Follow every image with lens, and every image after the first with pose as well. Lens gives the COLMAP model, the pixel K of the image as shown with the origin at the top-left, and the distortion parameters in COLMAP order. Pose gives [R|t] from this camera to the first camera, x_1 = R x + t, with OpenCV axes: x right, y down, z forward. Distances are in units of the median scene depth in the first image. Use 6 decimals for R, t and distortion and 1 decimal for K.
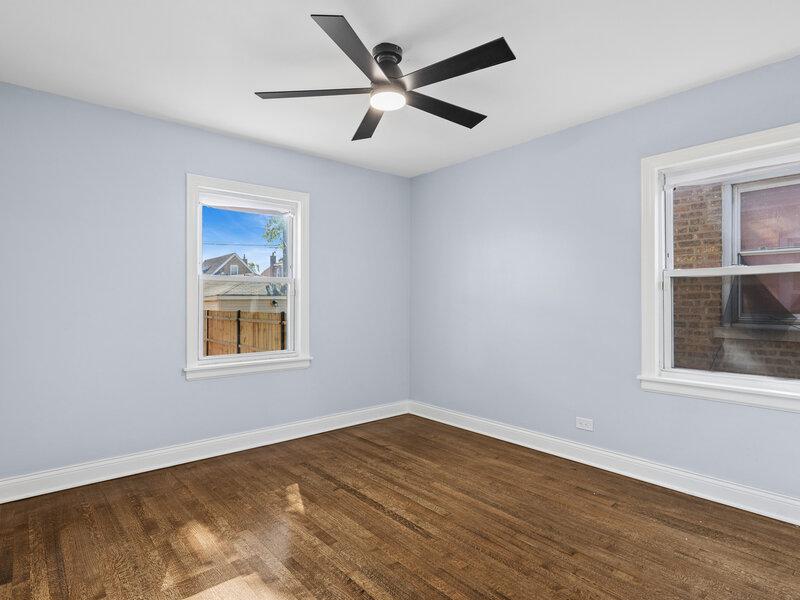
lens RADIAL K [[447.2, 0, 401.5], [0, 447.2, 301.1], [0, 0, 1]] dist [-0.000395, -0.002013]
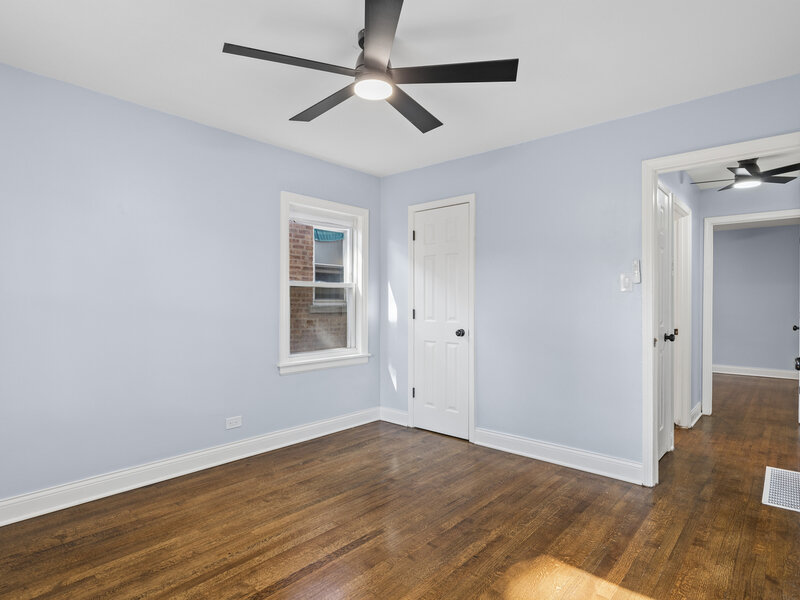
lens RADIAL K [[447.2, 0, 401.5], [0, 447.2, 301.1], [0, 0, 1]] dist [-0.000395, -0.002013]
pose [[-0.140086, 0.002202, 0.990137, -0.801341], [0.000765, 0.999997, -0.002116, -0.006669], [-0.990139, 0.000461, -0.140087, 0.896891]]
